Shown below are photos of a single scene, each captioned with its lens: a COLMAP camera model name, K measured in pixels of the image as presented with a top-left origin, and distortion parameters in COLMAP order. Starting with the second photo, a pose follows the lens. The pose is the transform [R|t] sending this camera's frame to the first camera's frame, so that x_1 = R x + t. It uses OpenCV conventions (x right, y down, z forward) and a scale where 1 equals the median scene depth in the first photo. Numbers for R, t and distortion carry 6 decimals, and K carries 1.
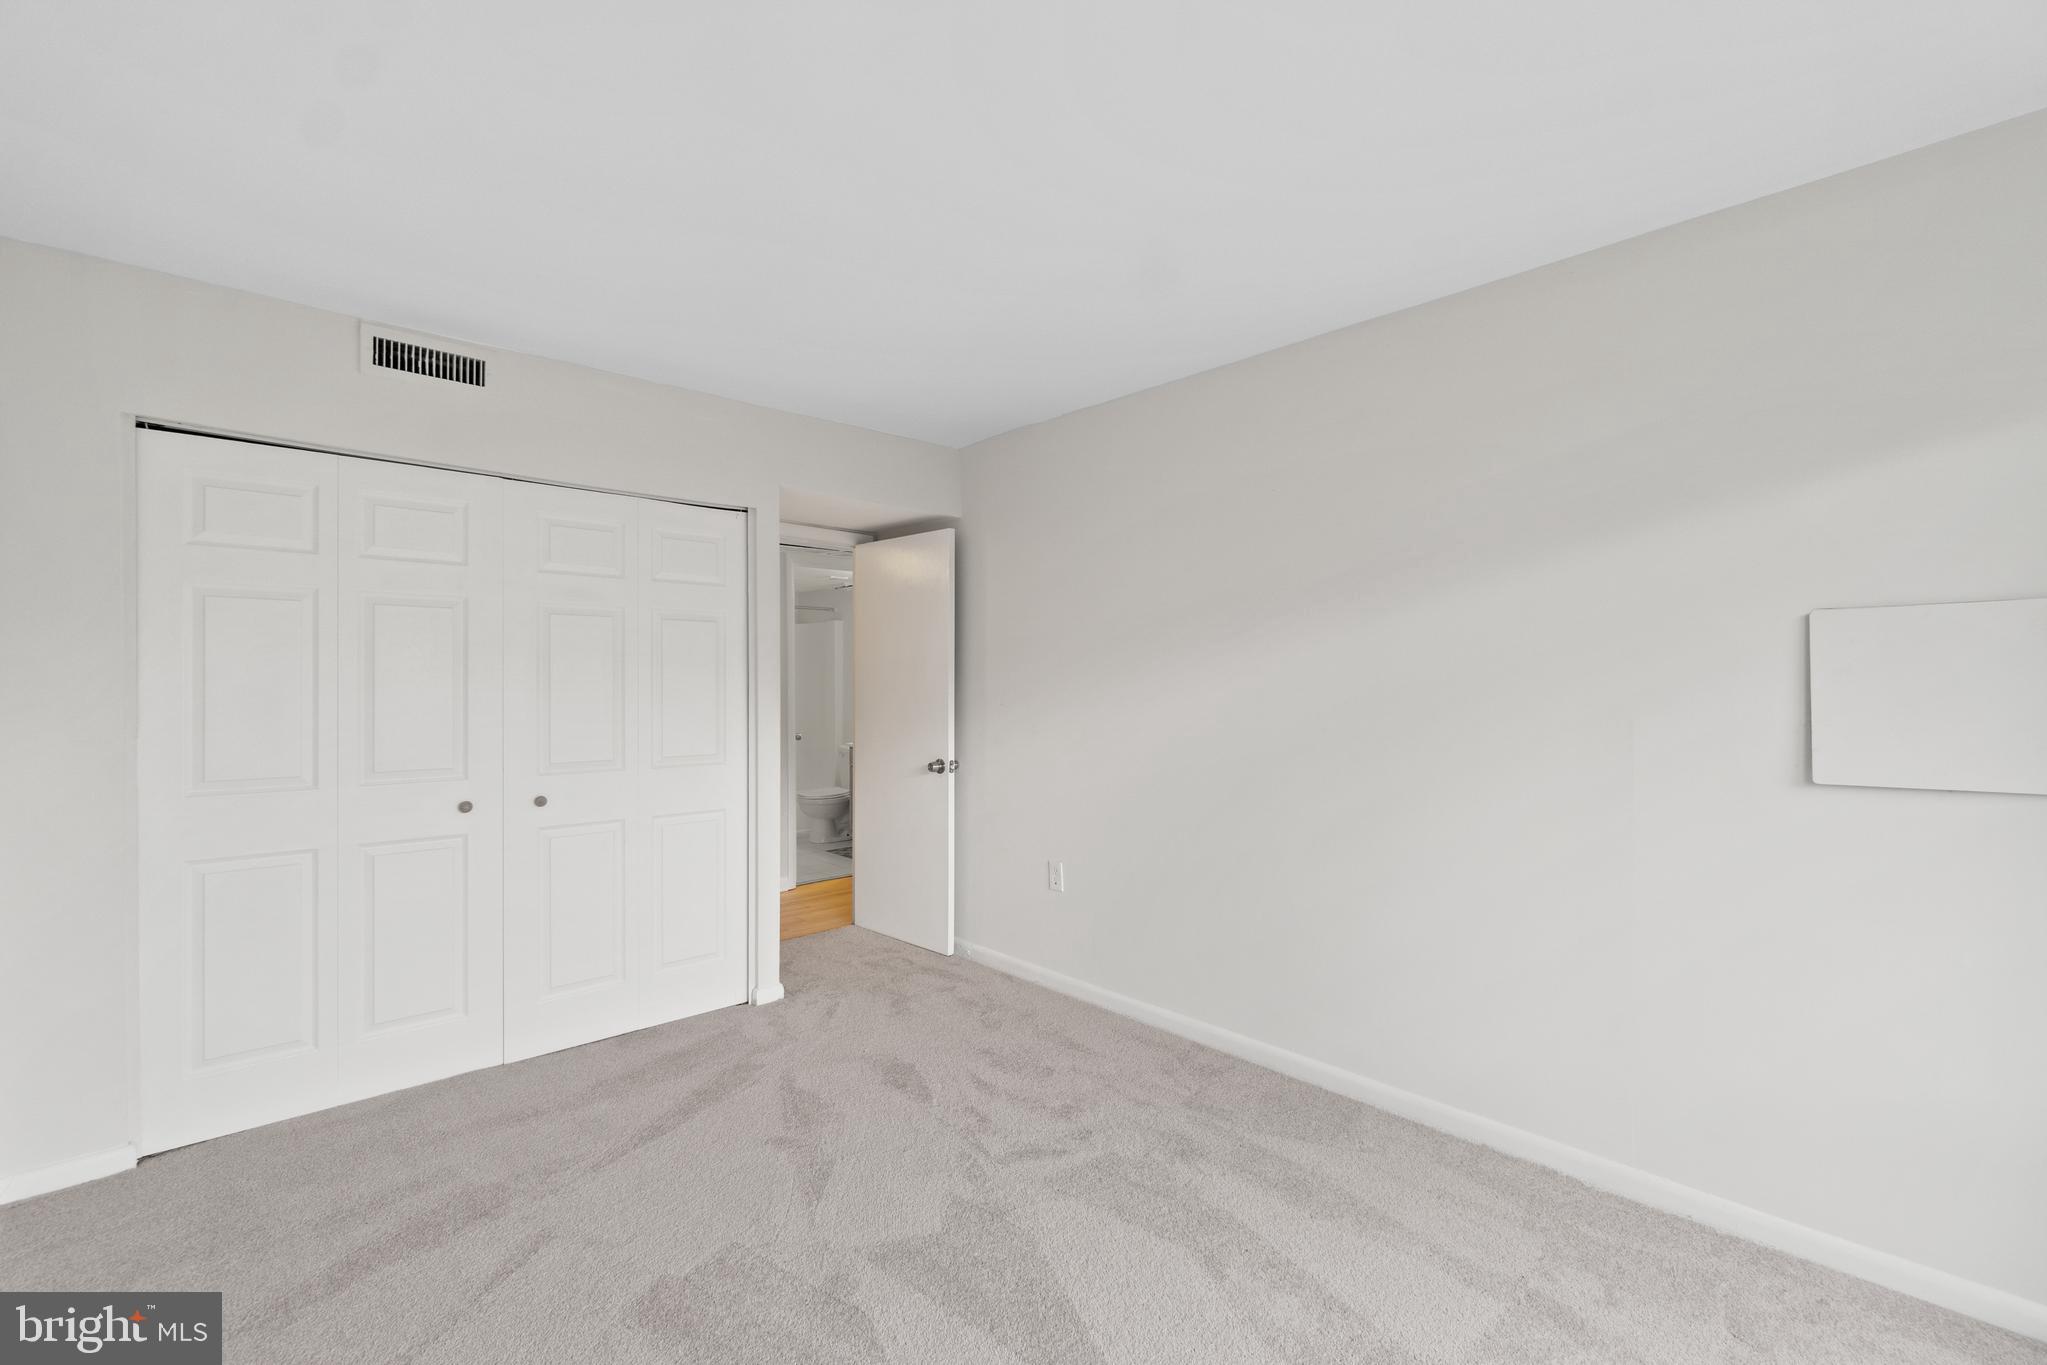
lens RADIAL K [[884.6, 0, 1014.4], [0, 884.6, 683.6], [0, 0, 1]] dist [-0.000253, 0.000321]
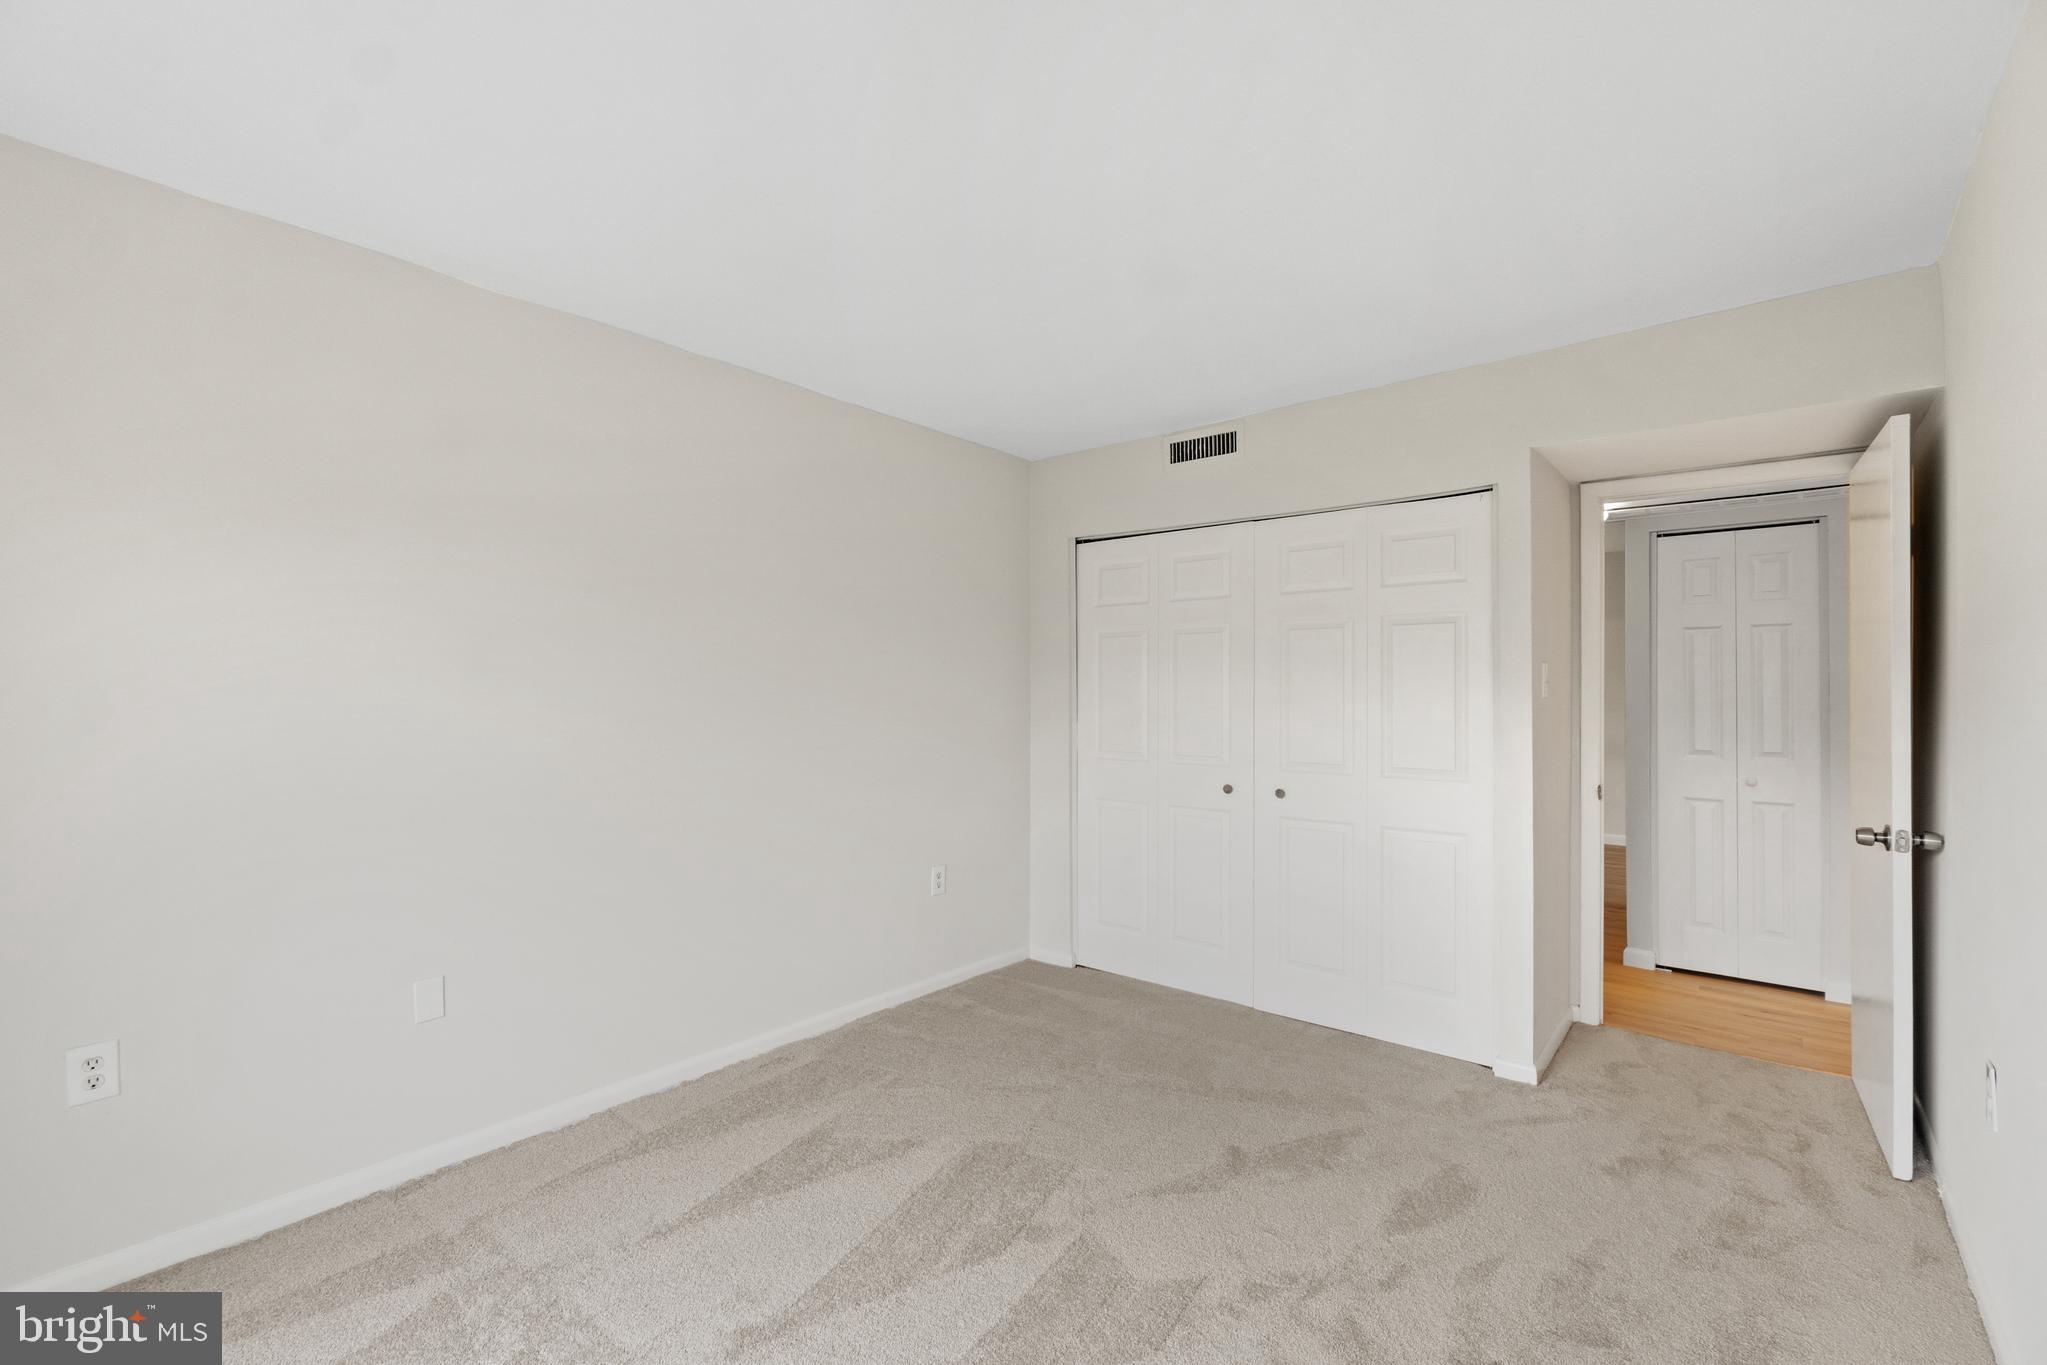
lens RADIAL K [[876.3, 0, 1024.2], [0, 876.3, 691.6], [0, 0, 1]] dist [0.021387, 0.000146]
pose [[0.151004, -0.001154, -0.988532, 0.560294], [-0.004192, 0.999990, -0.001808, 0.003823], [0.988524, 0.004417, 0.150998, 0.510669]]
